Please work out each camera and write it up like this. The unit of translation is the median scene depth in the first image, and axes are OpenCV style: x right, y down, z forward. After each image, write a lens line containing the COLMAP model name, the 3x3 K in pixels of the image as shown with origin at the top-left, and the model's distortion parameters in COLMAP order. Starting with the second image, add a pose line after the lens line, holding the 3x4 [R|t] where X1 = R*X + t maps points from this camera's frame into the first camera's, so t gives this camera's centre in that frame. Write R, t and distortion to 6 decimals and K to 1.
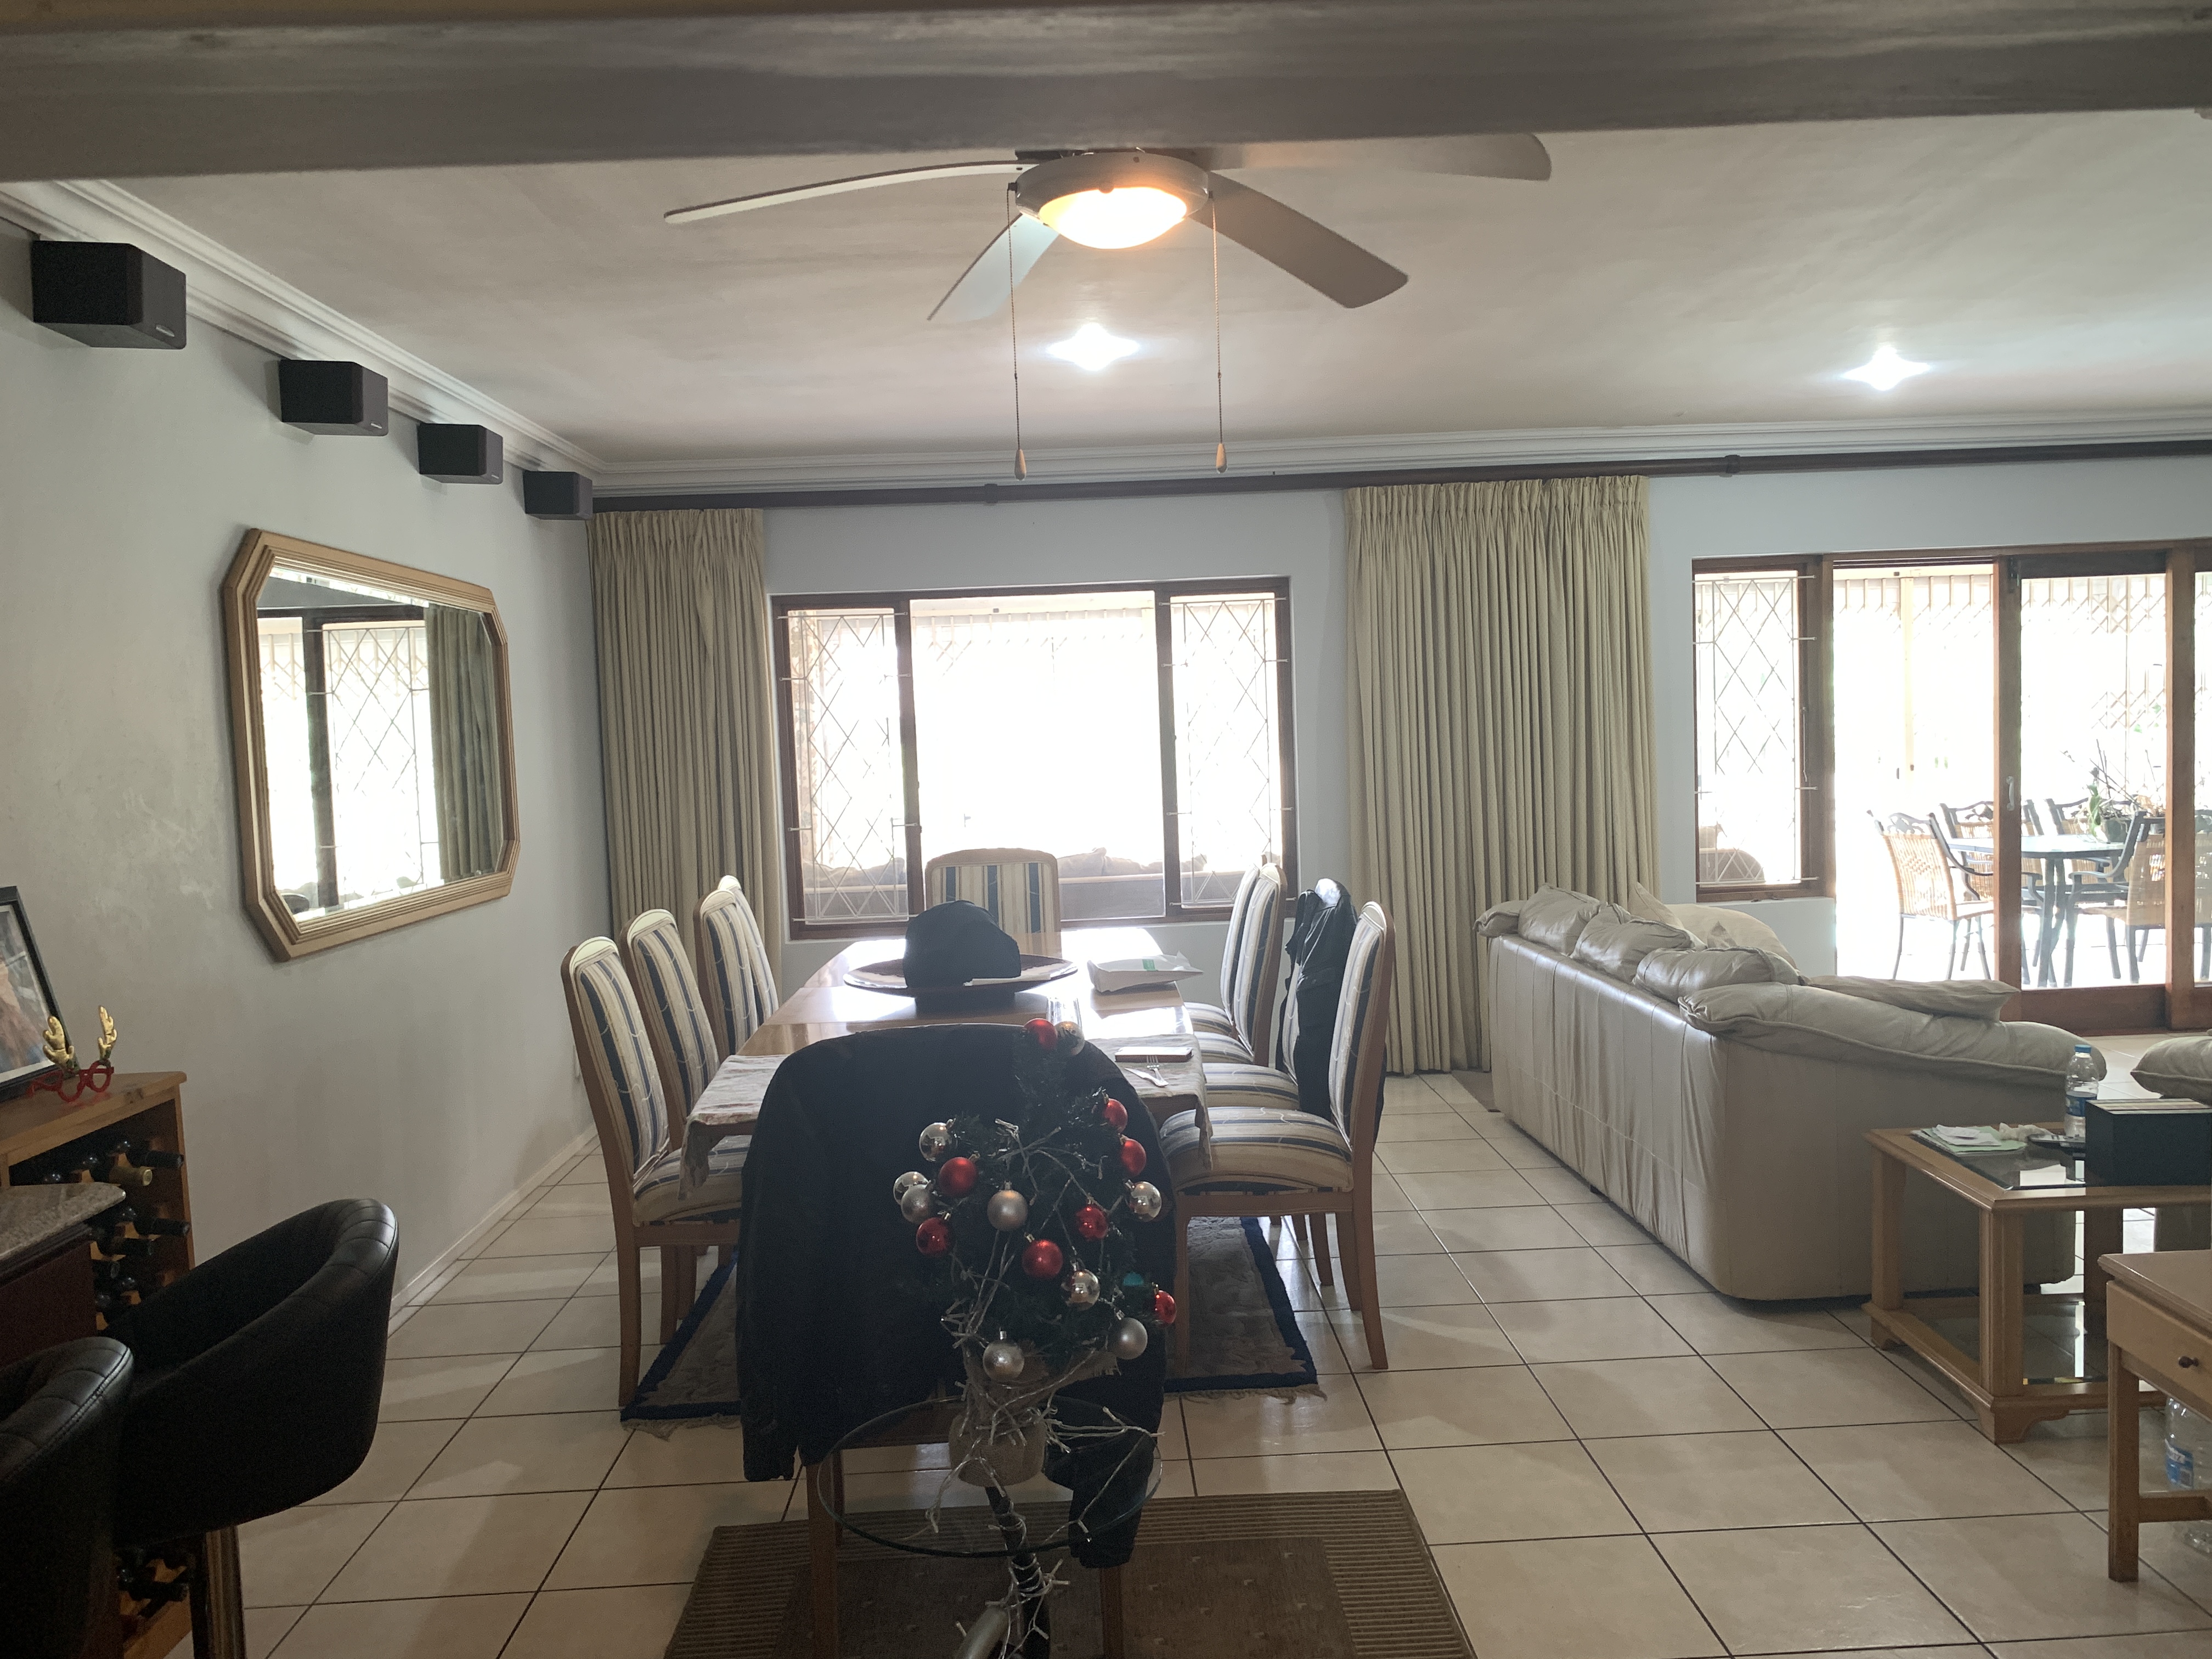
lens RADIAL K [[1691.4, 0, 1107.1], [0, 1691.4, 823.3], [0, 0, 1]] dist [-0.000111, -0.000214]
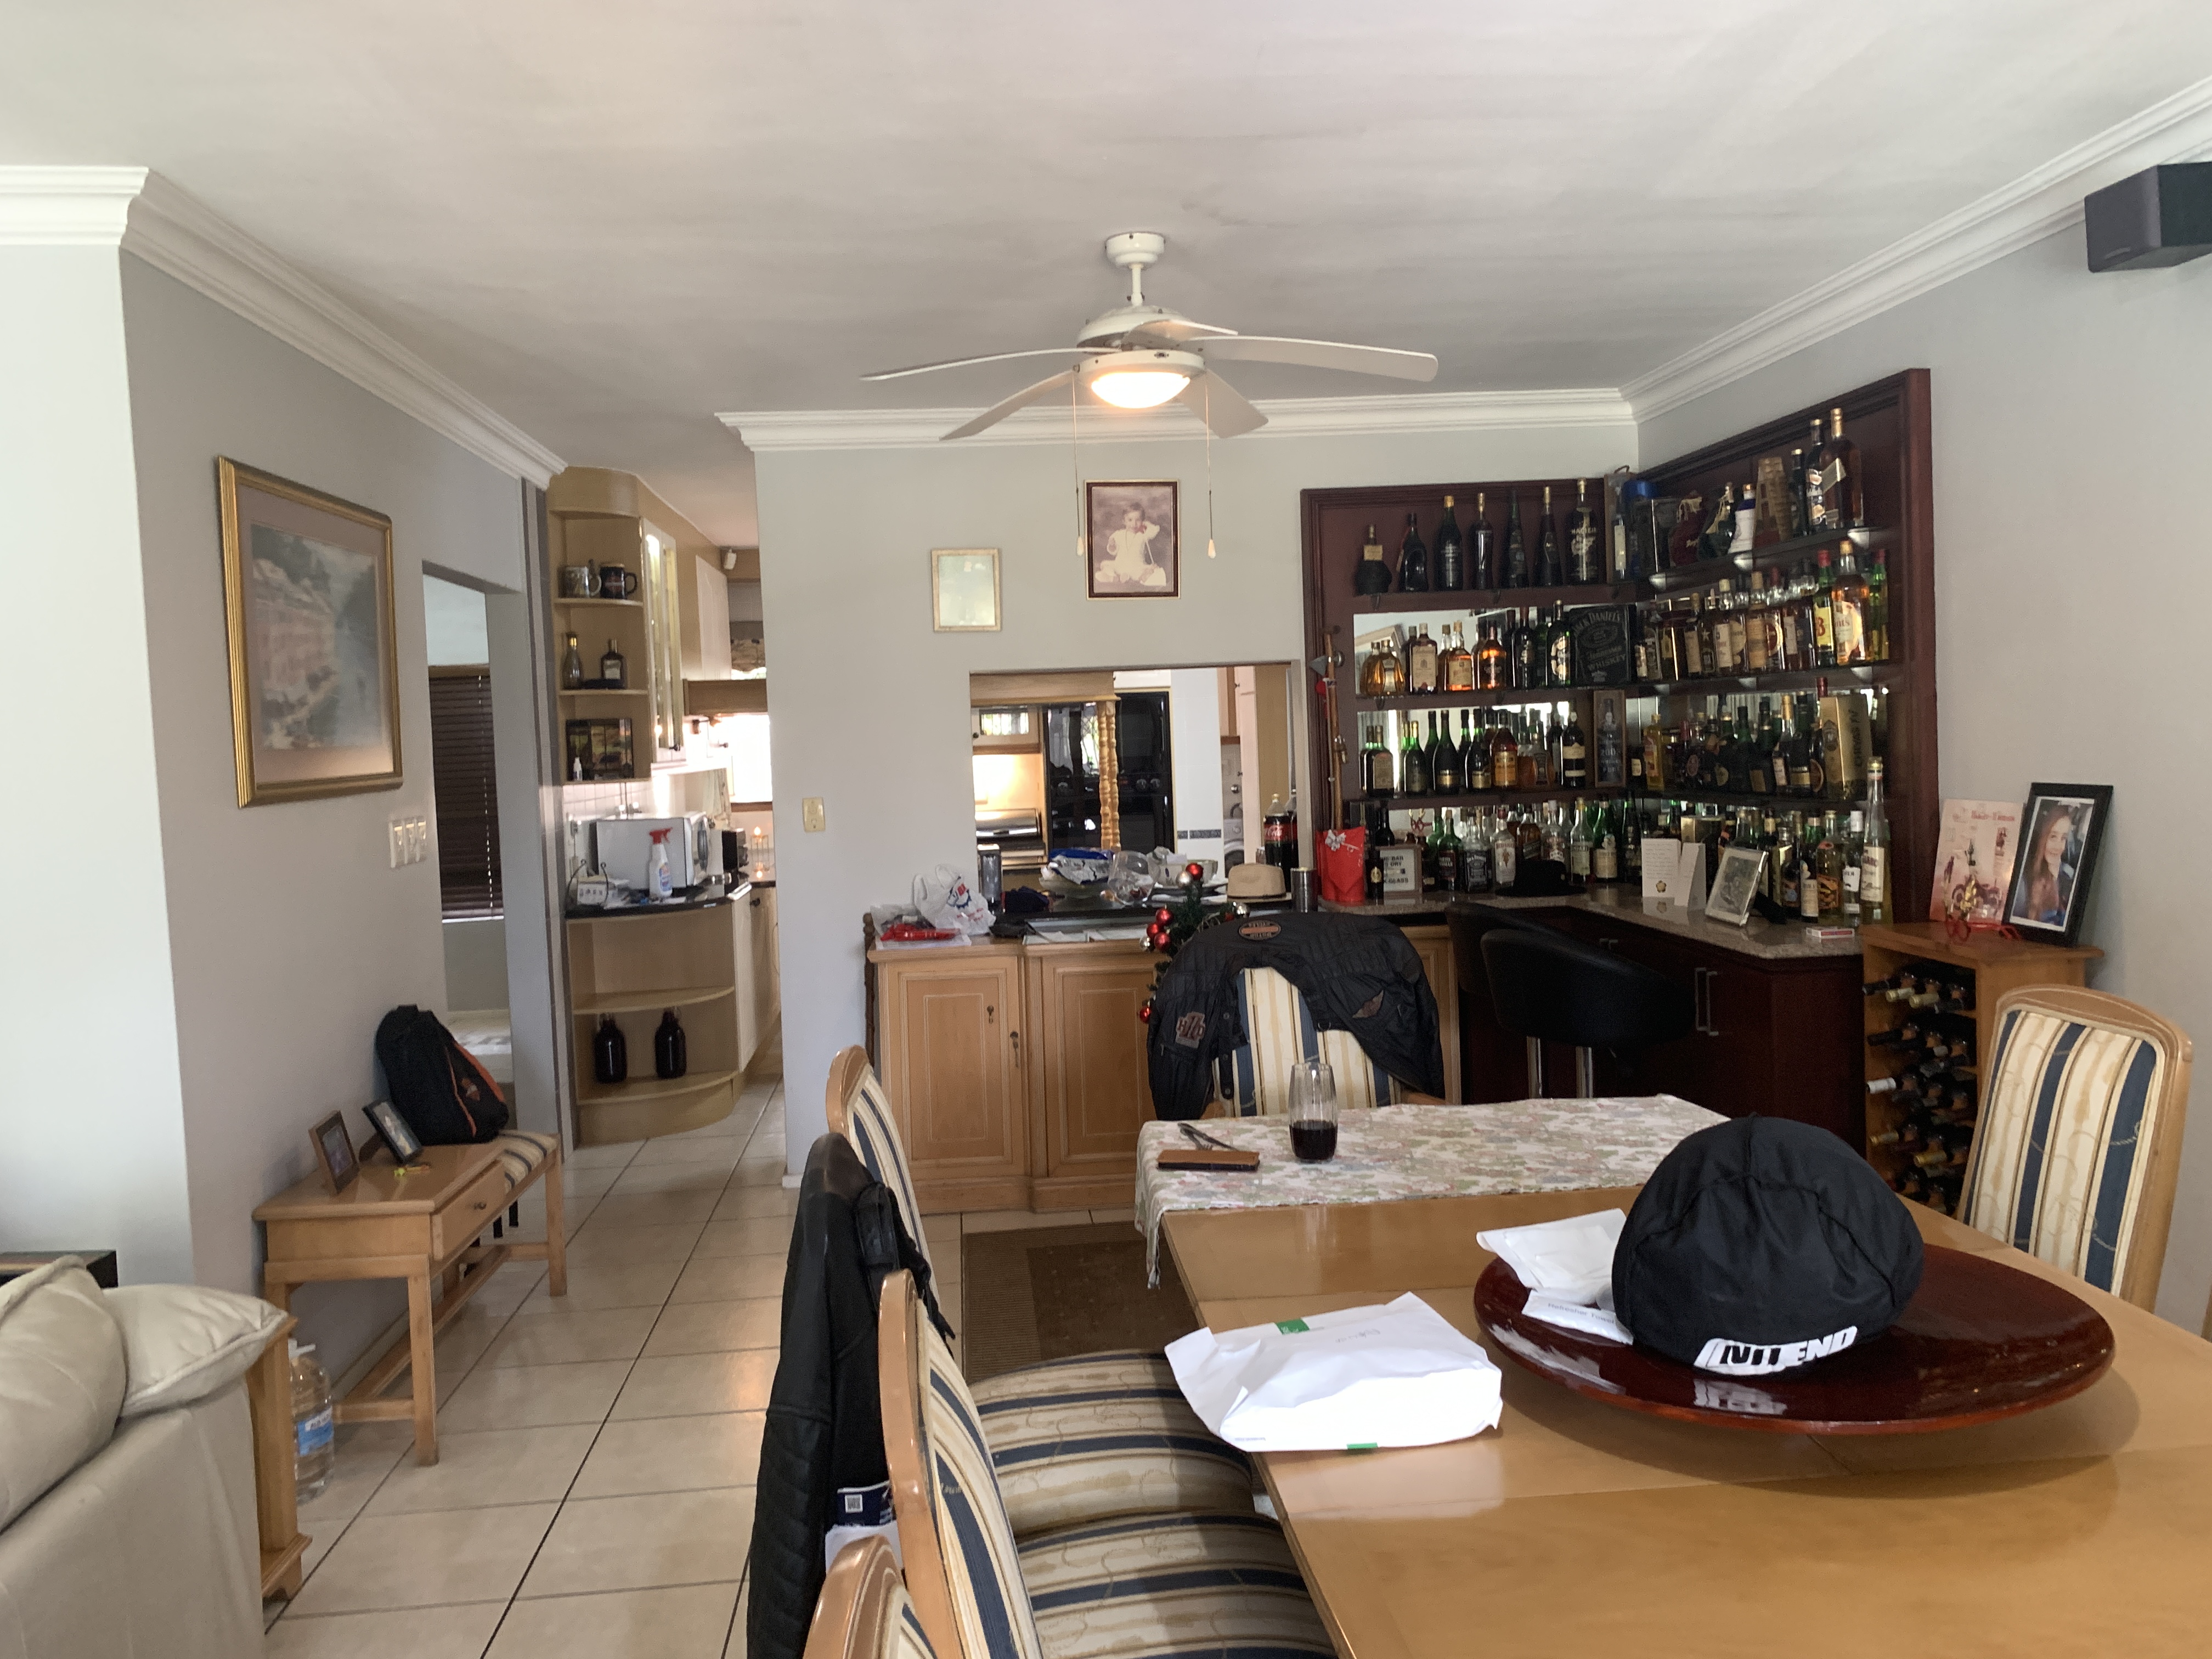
lens RADIAL K [[1691.4, 0, 1107.9], [0, 1691.4, 823.5], [0, 0, 1]] dist [-0.000111, -0.000214]
pose [[-0.994756, 0.080119, -0.063576, 0.122965], [0.071747, 0.989620, 0.124514, -0.124049], [0.072892, 0.119299, -0.990179, 1.943936]]
